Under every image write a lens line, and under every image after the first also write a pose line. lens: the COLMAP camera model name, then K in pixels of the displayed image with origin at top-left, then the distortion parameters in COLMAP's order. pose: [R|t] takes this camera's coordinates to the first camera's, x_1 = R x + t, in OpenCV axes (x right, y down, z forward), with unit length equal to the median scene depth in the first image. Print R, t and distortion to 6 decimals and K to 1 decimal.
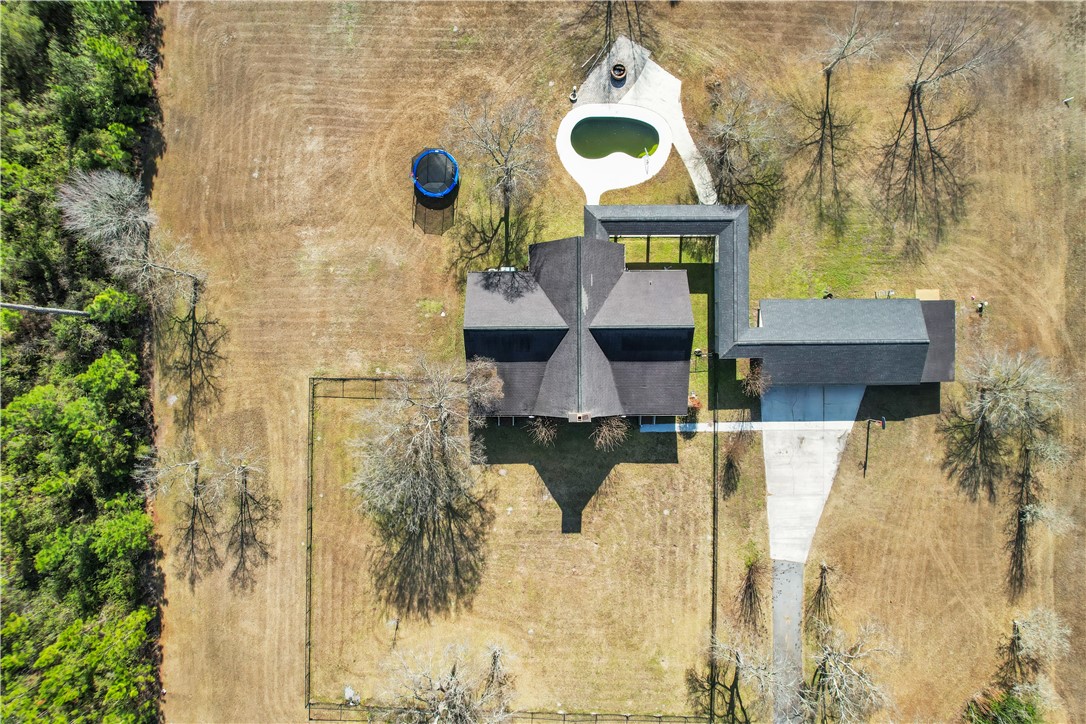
lens RADIAL K [[696.8, 0, 547.1], [0, 696.8, 359.9], [0, 0, 1]] dist [-0.072164, 0.067307]
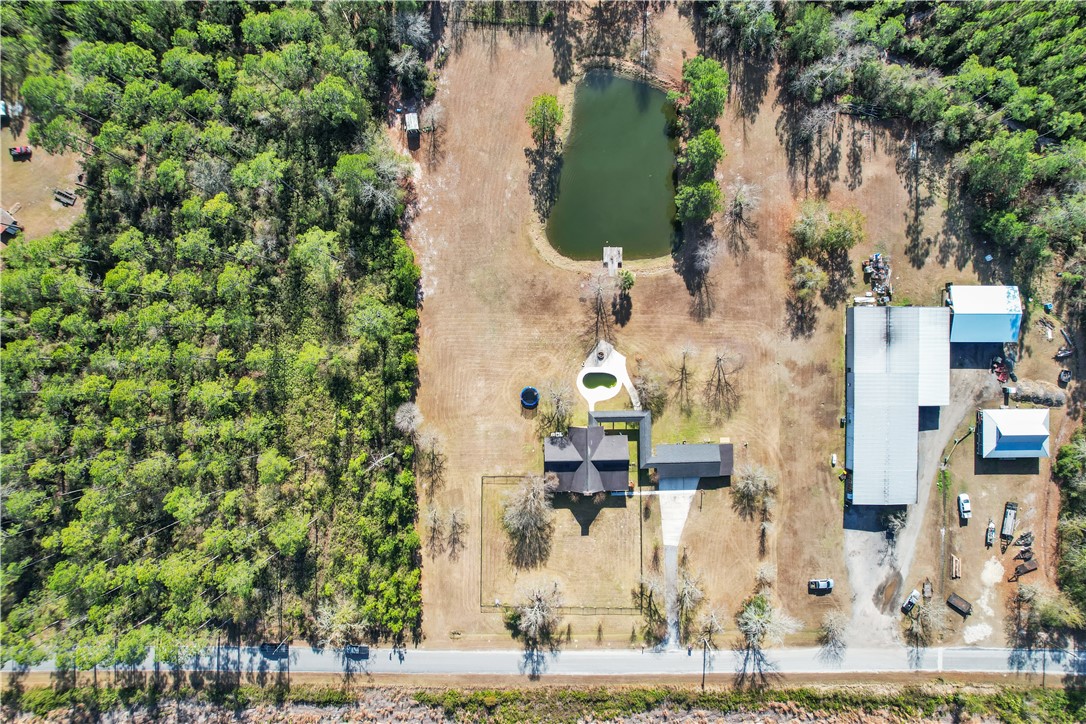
lens RADIAL K [[696.8, 0, 543.0], [0, 696.8, 366.6], [0, 0, 1]] dist [-0.072164, 0.067307]
pose [[0.999859, -0.015968, -0.005135, -0.096389], [0.015965, 0.999872, -0.000555, -0.372715], [0.005143, 0.000472, 0.999987, -1.550860]]
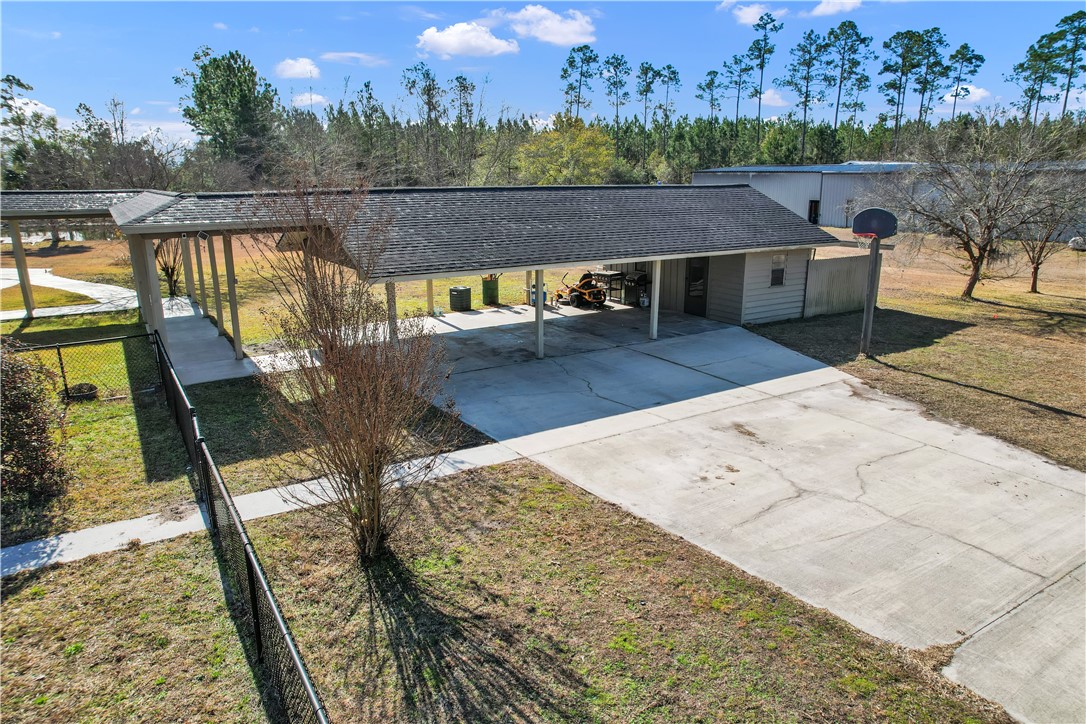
lens RADIAL K [[696.8, 0, 545.9], [0, 696.8, 362.6], [0, 0, 1]] dist [-0.072164, 0.067307]
pose [[0.844292, -0.135253, 0.518534, 0.231257], [0.535849, 0.202097, -0.819770, 0.236851], [0.006082, 0.969981, 0.243104, 0.937496]]
